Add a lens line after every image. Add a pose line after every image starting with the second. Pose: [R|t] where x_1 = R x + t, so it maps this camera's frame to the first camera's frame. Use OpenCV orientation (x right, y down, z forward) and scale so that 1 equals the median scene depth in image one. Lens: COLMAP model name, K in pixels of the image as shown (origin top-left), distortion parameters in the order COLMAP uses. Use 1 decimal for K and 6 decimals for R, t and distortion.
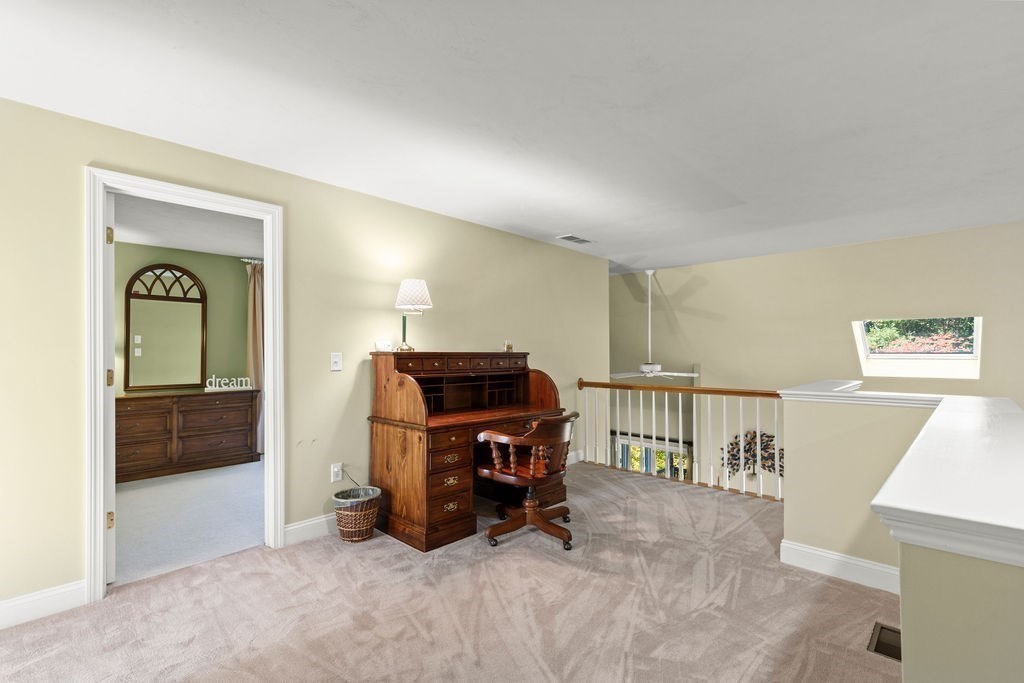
lens RADIAL K [[460.6, 0, 511.0], [0, 460.6, 345.3], [0, 0, 1]] dist [0.009822, -0.000700]
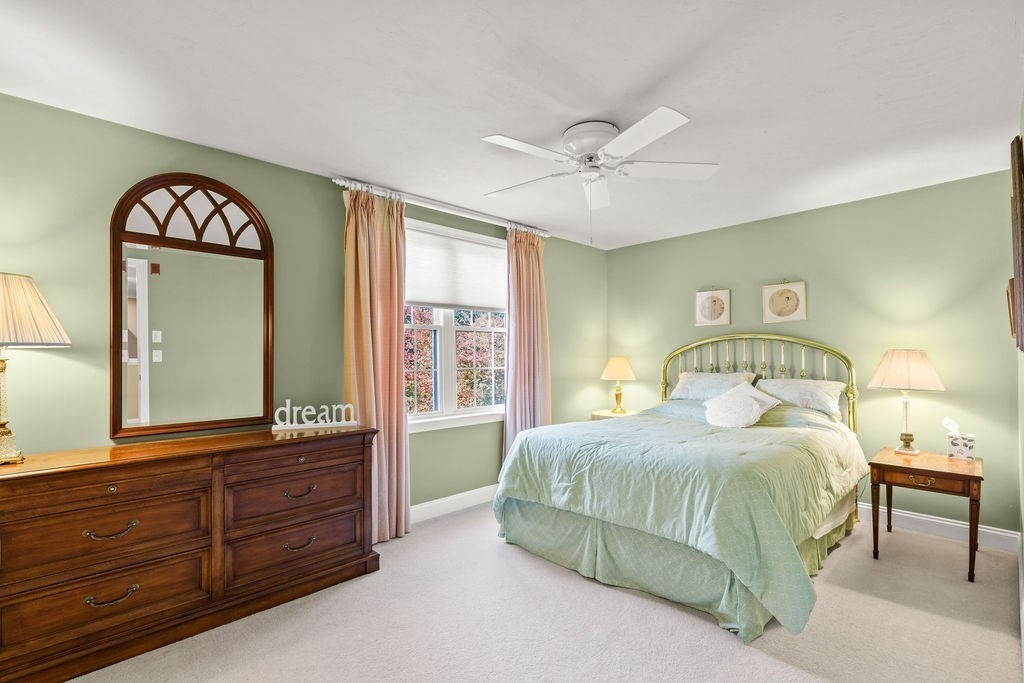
lens RADIAL K [[460.6, 0, 514.6], [0, 460.6, 349.8], [0, 0, 1]] dist [0.009822, -0.000700]
pose [[0.999057, -0.005459, -0.043077, -0.386820], [0.005745, 0.999962, 0.006523, 0.007136], [0.043040, -0.006764, 0.999050, 0.523164]]
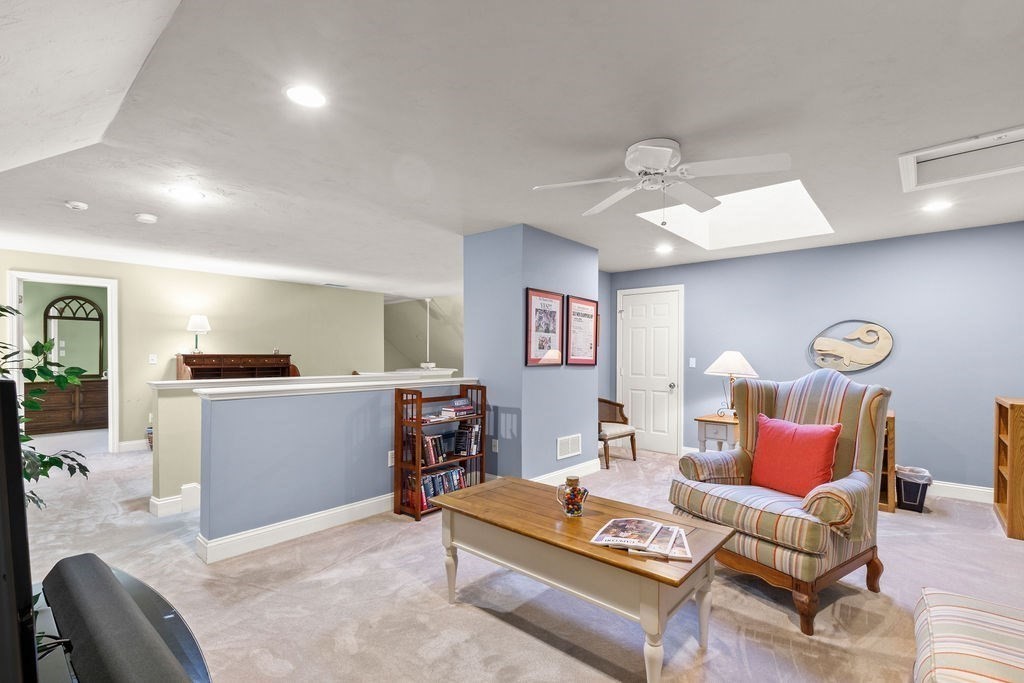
lens RADIAL K [[460.6, 0, 513.6], [0, 460.6, 348.7], [0, 0, 1]] dist [0.009822, -0.000700]
pose [[0.998385, 0.003552, 0.056704, 0.621503], [-0.003875, 0.999977, 0.005579, -0.015254], [-0.056683, -0.005790, 0.998375, -0.615580]]
